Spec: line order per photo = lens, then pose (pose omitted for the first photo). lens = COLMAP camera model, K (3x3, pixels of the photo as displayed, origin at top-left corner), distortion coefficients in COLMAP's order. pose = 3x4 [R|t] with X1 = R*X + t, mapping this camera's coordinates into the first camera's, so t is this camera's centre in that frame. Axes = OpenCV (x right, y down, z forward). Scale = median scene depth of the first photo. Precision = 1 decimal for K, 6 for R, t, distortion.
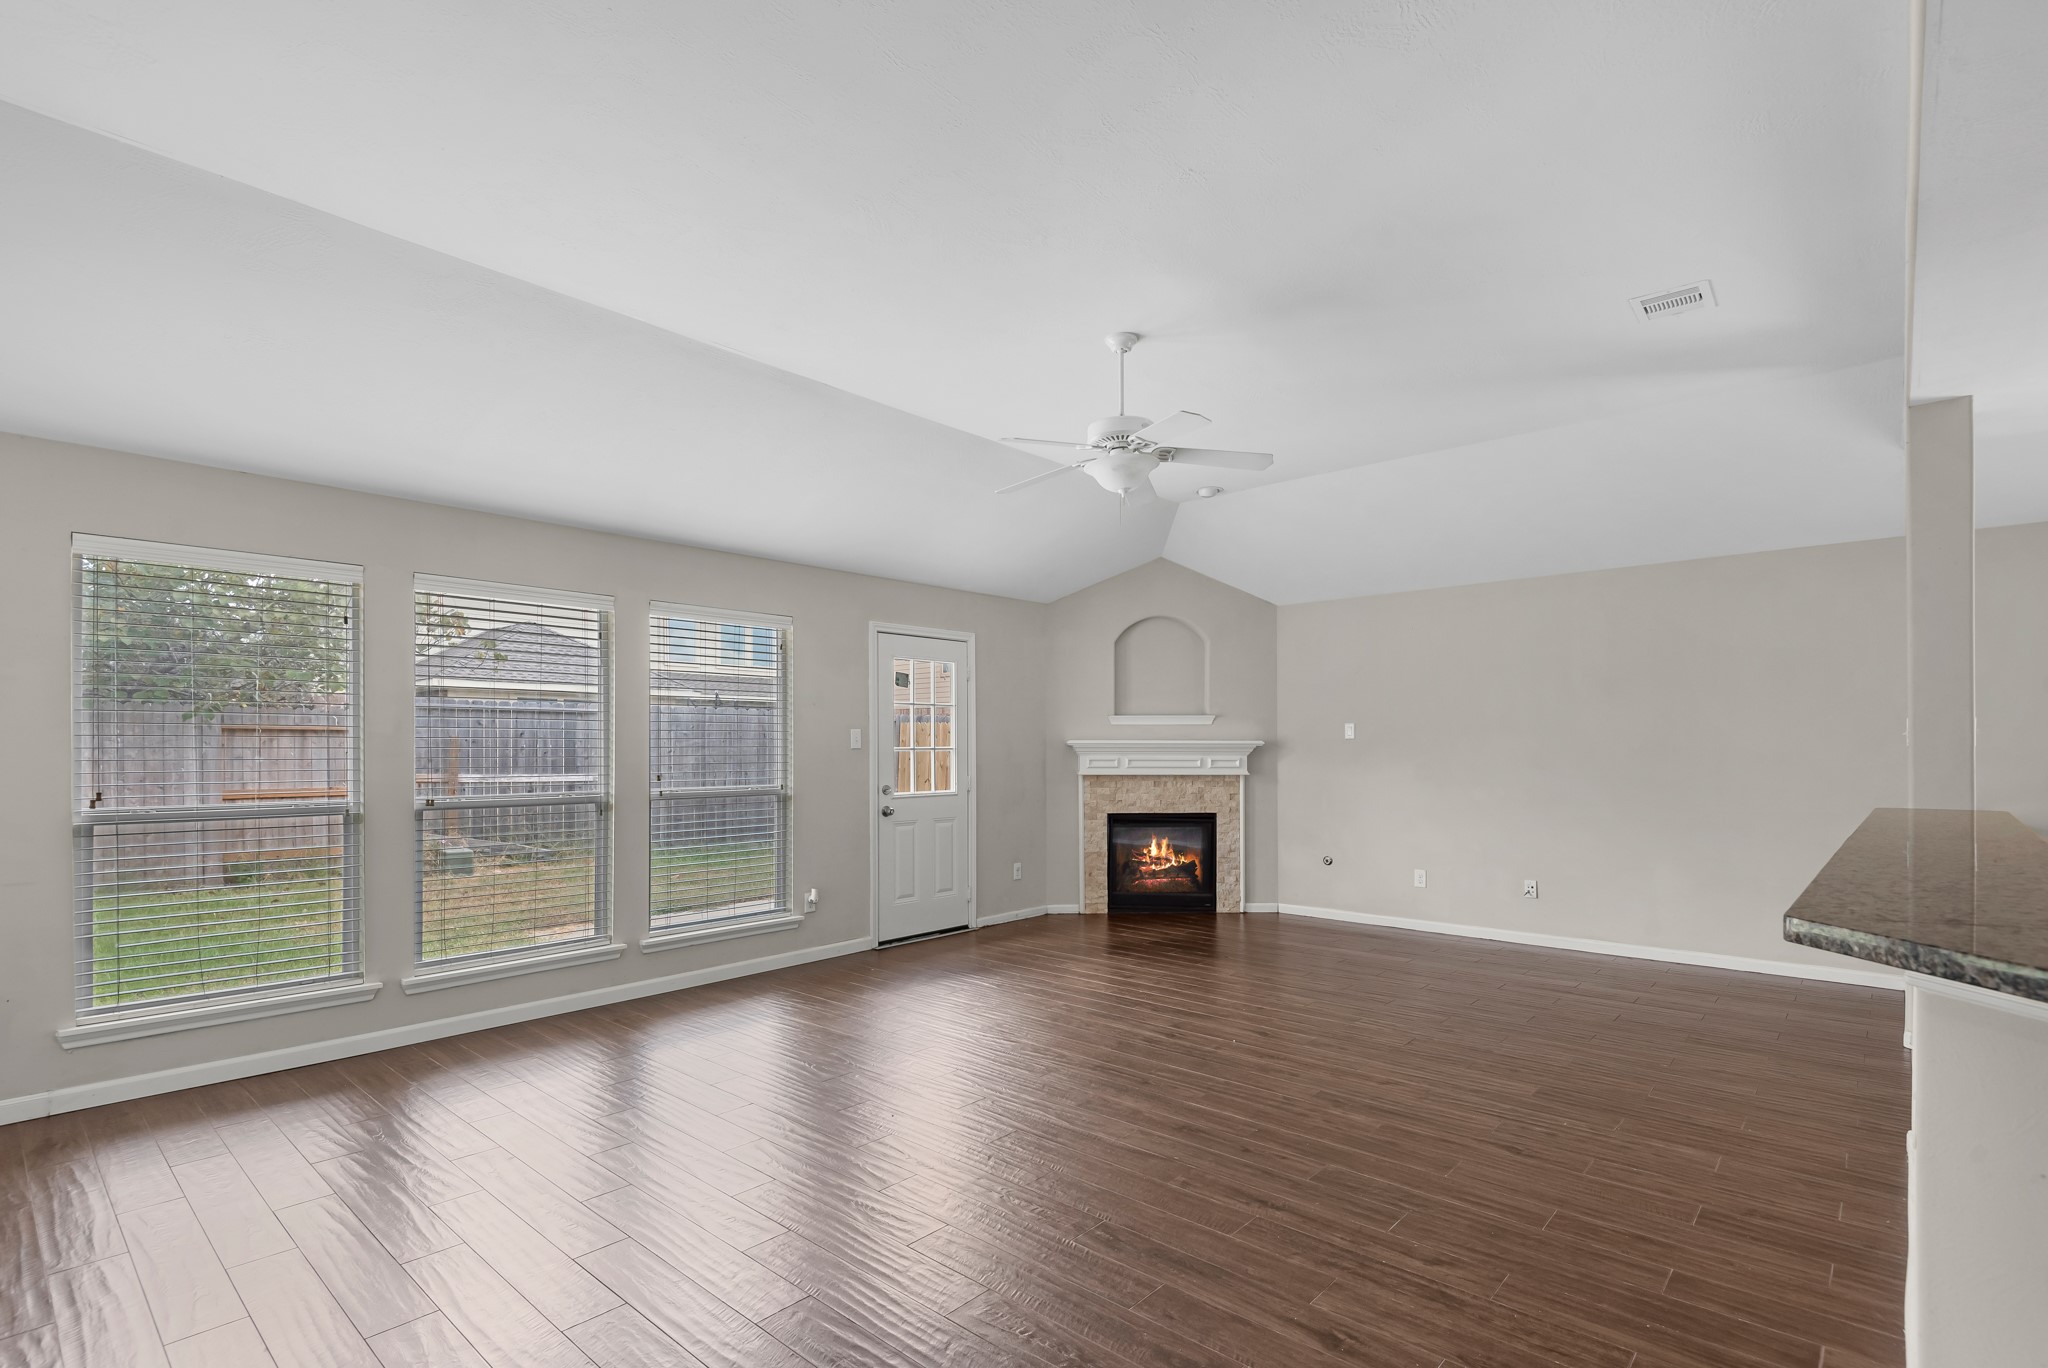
lens RADIAL K [[954.6, 0, 981.6], [0, 954.6, 745.2], [0, 0, 1]] dist [0.000147, 0.000372]
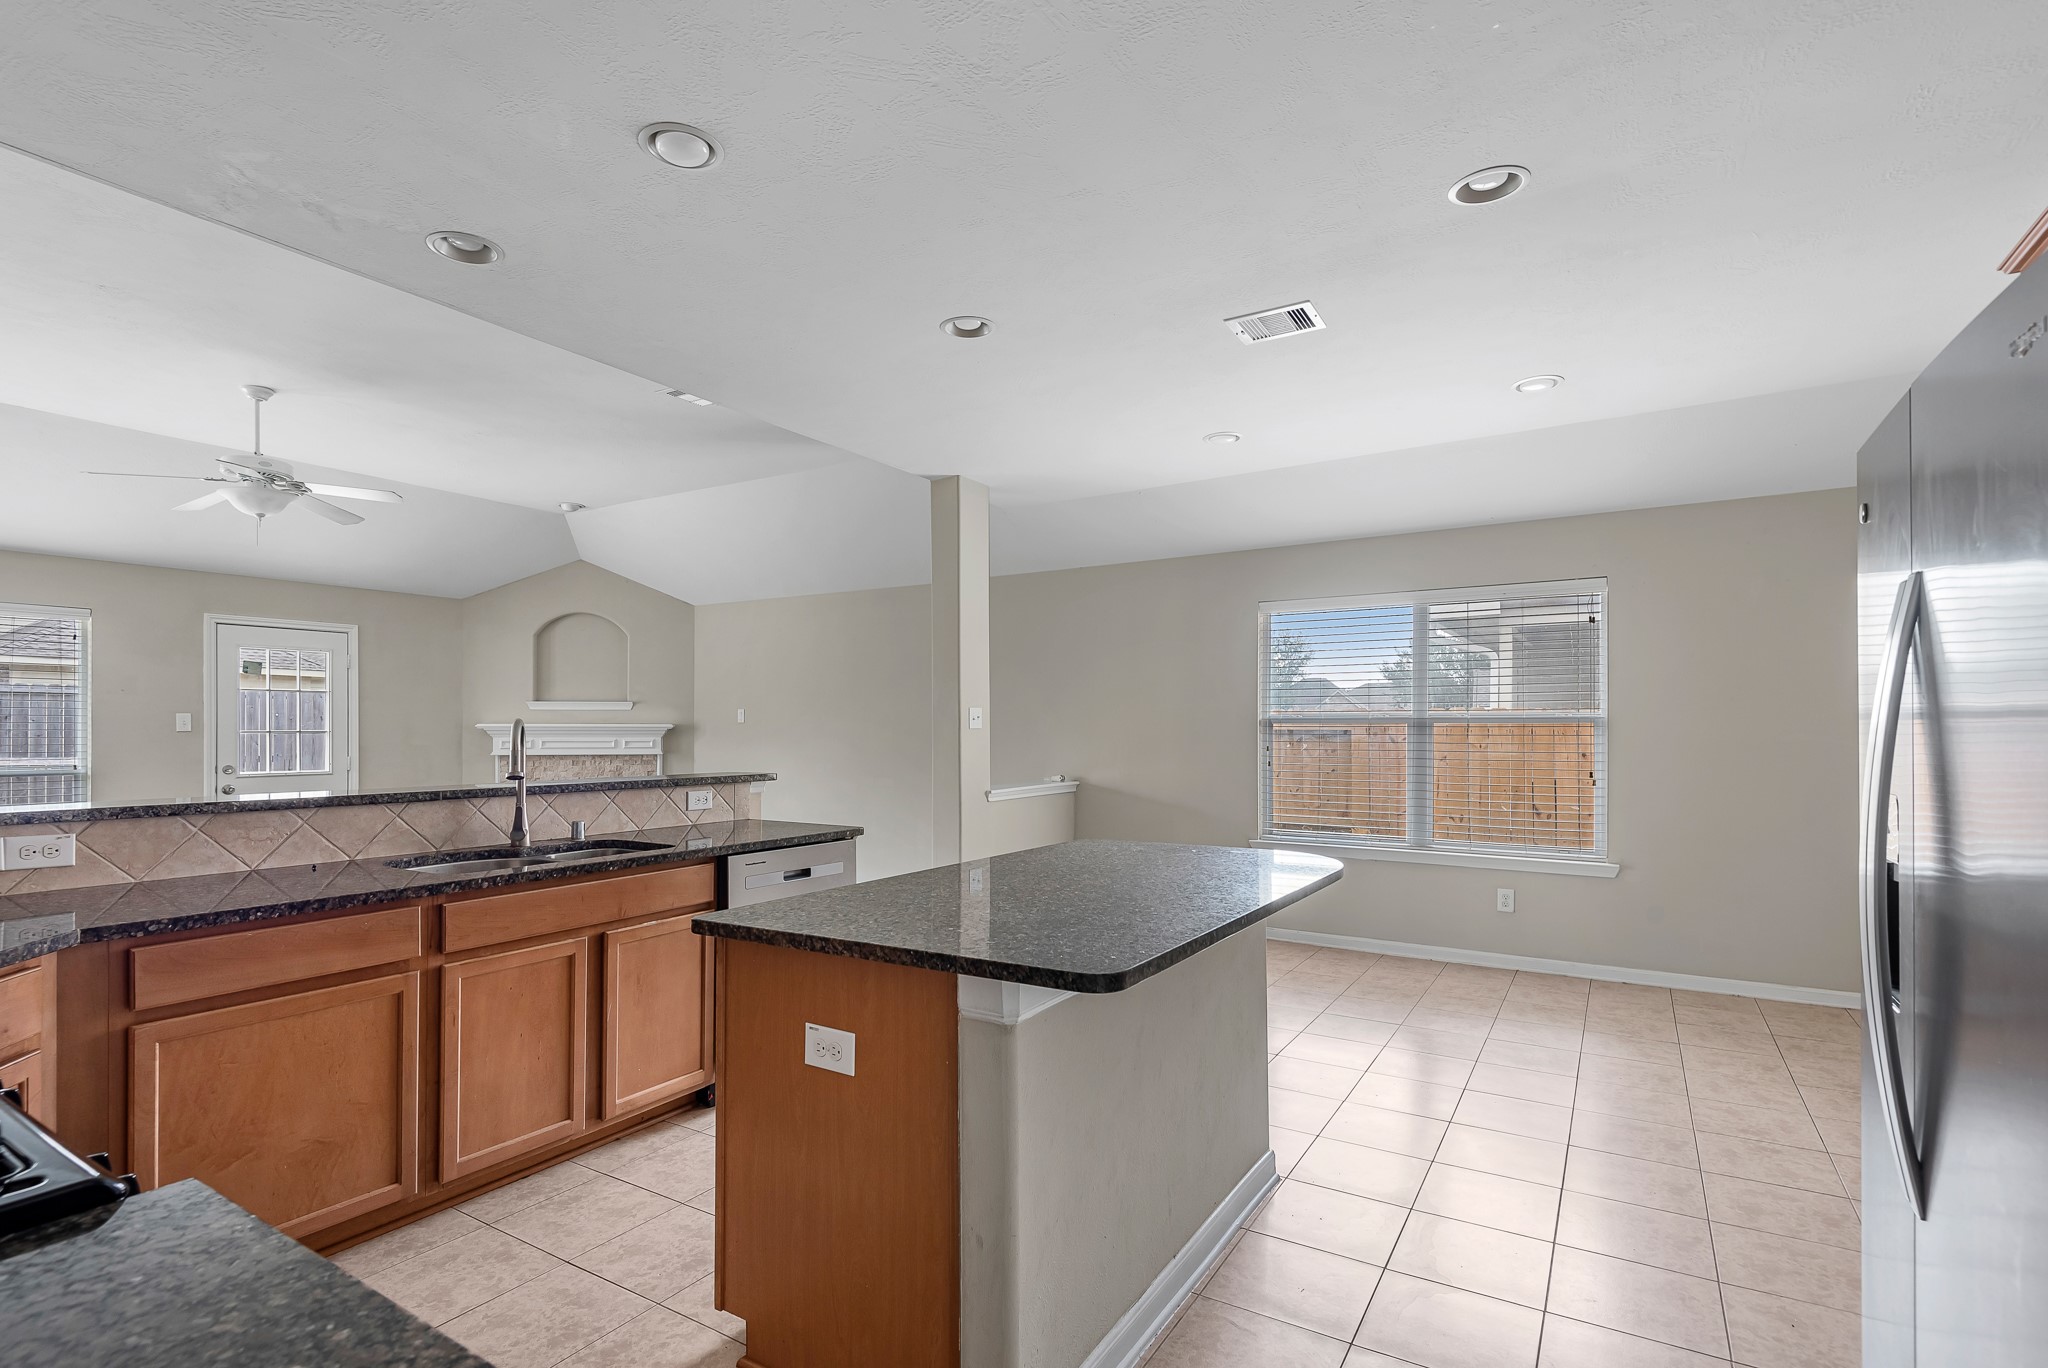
lens RADIAL K [[969.3, 0, 1016.4], [0, 969.3, 719.9], [0, 0, 1]] dist [0.037481, -0.025379]
pose [[0.982566, 0.002459, 0.185900, 0.480039], [-0.001151, 0.999974, -0.007143, -0.002078], [-0.185912, 0.006805, 0.982543, -0.218588]]
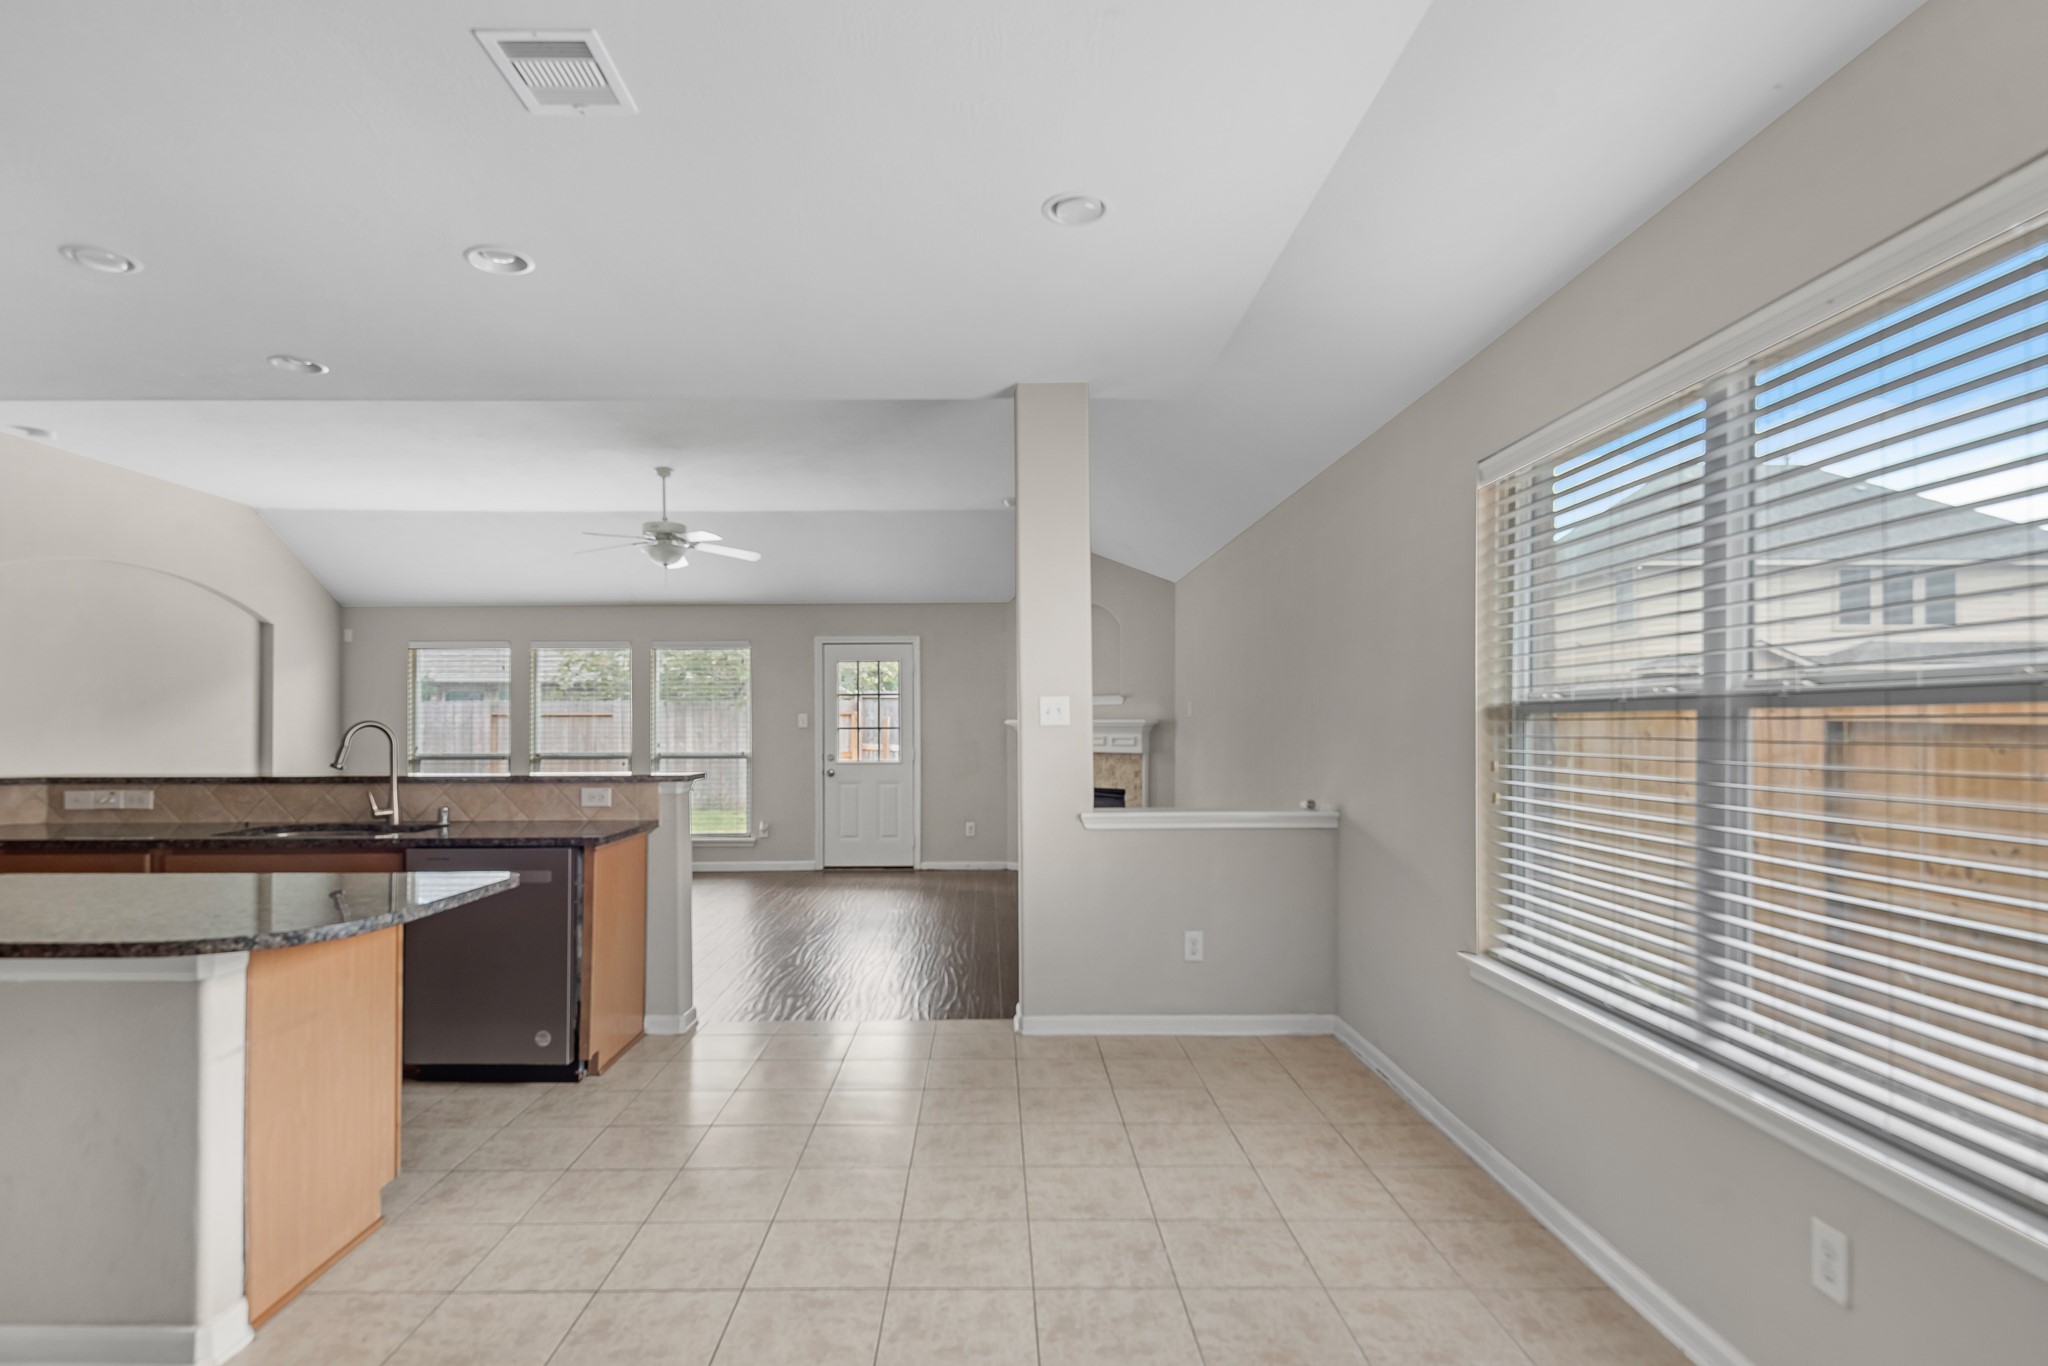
lens RADIAL K [[1079.8, 0, 1036.5], [0, 1079.8, 707.0], [0, 0, 1]] dist [0.026989, -0.001789]
pose [[0.683410, -0.012809, -0.729923, 1.052439], [0.003373, 0.999891, -0.014389, -0.002329], [0.730027, 0.007372, 0.683378, 0.122726]]
